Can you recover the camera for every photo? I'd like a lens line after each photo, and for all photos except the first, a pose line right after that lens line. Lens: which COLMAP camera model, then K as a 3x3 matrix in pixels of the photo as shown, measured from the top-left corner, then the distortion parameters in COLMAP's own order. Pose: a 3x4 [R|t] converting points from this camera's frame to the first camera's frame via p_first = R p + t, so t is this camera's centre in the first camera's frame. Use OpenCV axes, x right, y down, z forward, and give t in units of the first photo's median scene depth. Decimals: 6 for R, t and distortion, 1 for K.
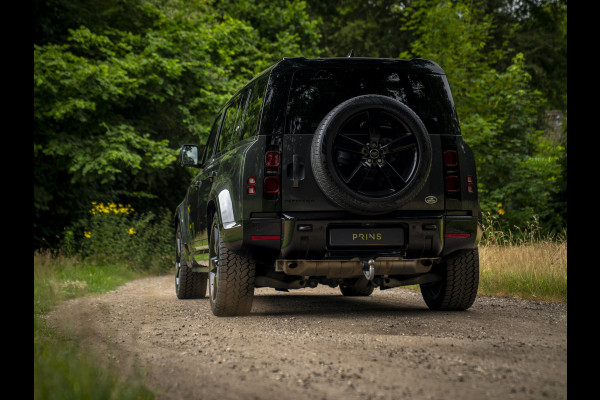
lens RADIAL K [[1051.2, 0, 309.3], [0, 1051.2, 189.6], [0, 0, 1]] dist [0.340961, 0.090614]
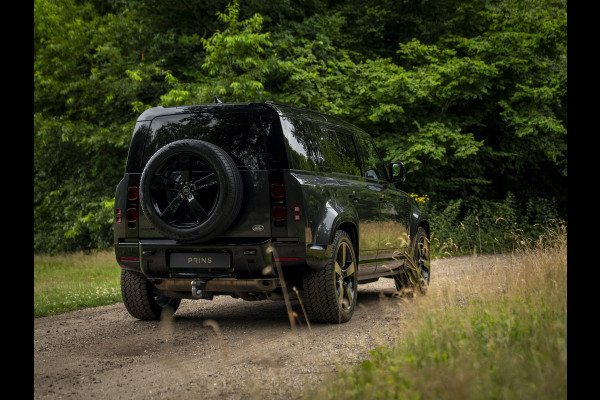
lens RADIAL K [[896.4, 0, 299.7], [0, 896.4, 175.4], [0, 0, 1]] dist [0.594213, -0.009444]
pose [[0.891528, -0.009453, -0.452867, 0.148169], [0.015198, 0.999844, 0.009049, -0.013648], [0.452710, -0.014950, 0.891532, 0.040891]]
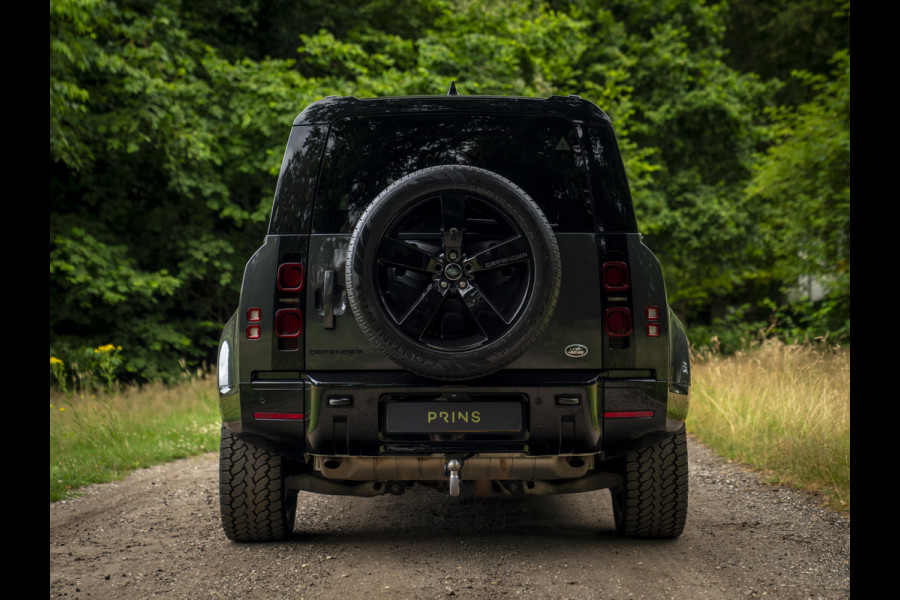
lens RADIAL K [[1576.7, 0, 464.0], [0, 1576.7, 284.4], [0, 0, 1]] dist [0.340961, 0.090614]
pose [[0.985313, 0.005011, -0.170683, 0.050084], [-0.002666, 0.999899, 0.013969, -0.009288], [0.170736, -0.013309, 0.985227, 0.042103]]
